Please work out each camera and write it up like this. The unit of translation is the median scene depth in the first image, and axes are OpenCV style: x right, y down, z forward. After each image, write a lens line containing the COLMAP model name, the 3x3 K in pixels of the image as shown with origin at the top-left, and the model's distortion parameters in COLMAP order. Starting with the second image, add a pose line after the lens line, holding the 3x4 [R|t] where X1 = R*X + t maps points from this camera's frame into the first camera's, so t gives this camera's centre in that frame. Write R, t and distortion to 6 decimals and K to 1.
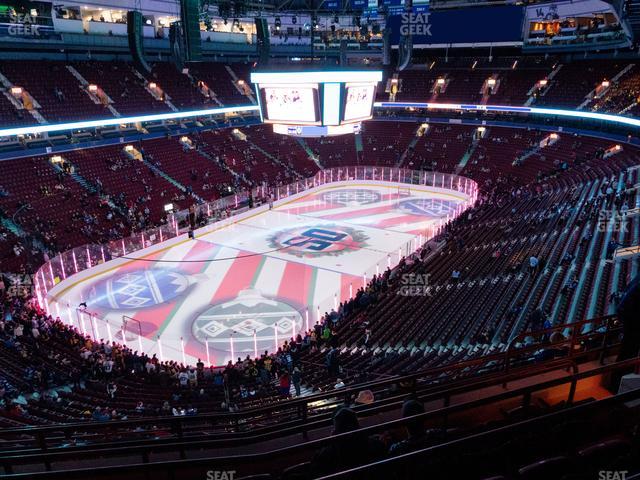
lens RADIAL K [[507.7, 0, 325.2], [0, 507.7, 240.4], [0, 0, 1]] dist [-0.044861, 0.053213]
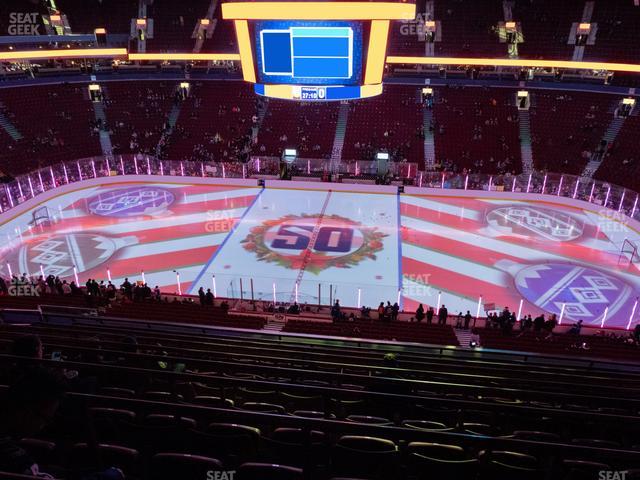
lens RADIAL K [[507.7, 0, 324.3], [0, 507.7, 243.5], [0, 0, 1]] dist [-0.044861, 0.053213]
pose [[0.397699, 0.387418, -0.831711, 0.512707], [-0.300647, 0.911460, 0.280806, -0.174926], [0.866860, 0.138375, 0.478963, 0.554580]]
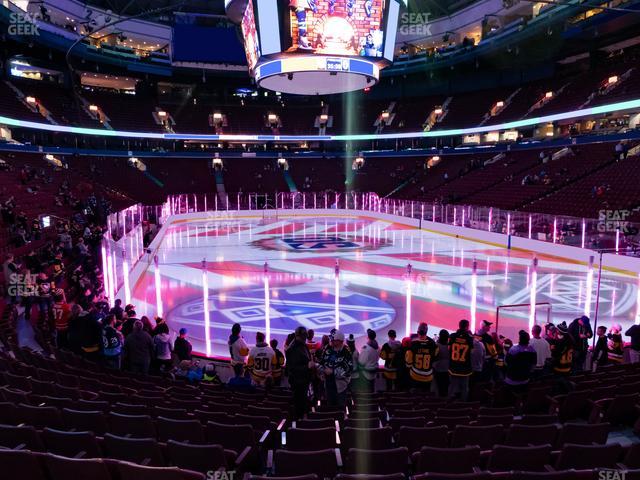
lens RADIAL K [[507.7, 0, 321.4], [0, 507.7, 242.8], [0, 0, 1]] dist [-0.044861, 0.053213]
pose [[0.696816, -0.088864, 0.711724, -0.428967], [0.229913, 0.967608, -0.104284, 0.057685], [-0.679402, 0.236301, 0.694676, 0.429276]]
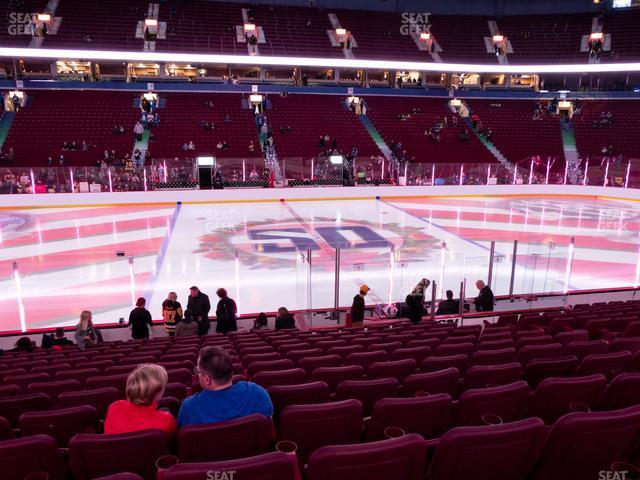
lens RADIAL K [[507.7, 0, 327.8], [0, 507.7, 240.4], [0, 0, 1]] dist [-0.044861, 0.053213]
pose [[0.693597, 0.168862, -0.700292, 0.248679], [-0.241566, 0.970370, -0.005270, -0.000228], [0.678652, 0.172822, 0.713837, 0.584750]]
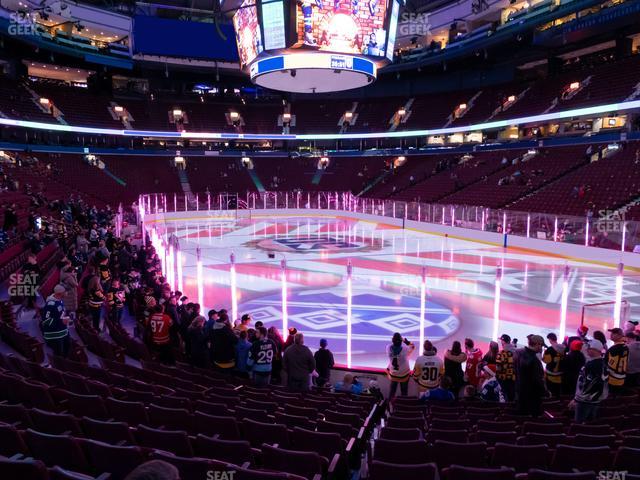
lens RADIAL K [[507.7, 0, 322.0], [0, 507.7, 243.8], [0, 0, 1]] dist [-0.044861, 0.053213]
pose [[0.605114, -0.097505, 0.790145, -0.464337], [0.250166, 0.965489, -0.072441, 0.040385], [-0.755813, 0.241503, 0.608624, 0.480941]]
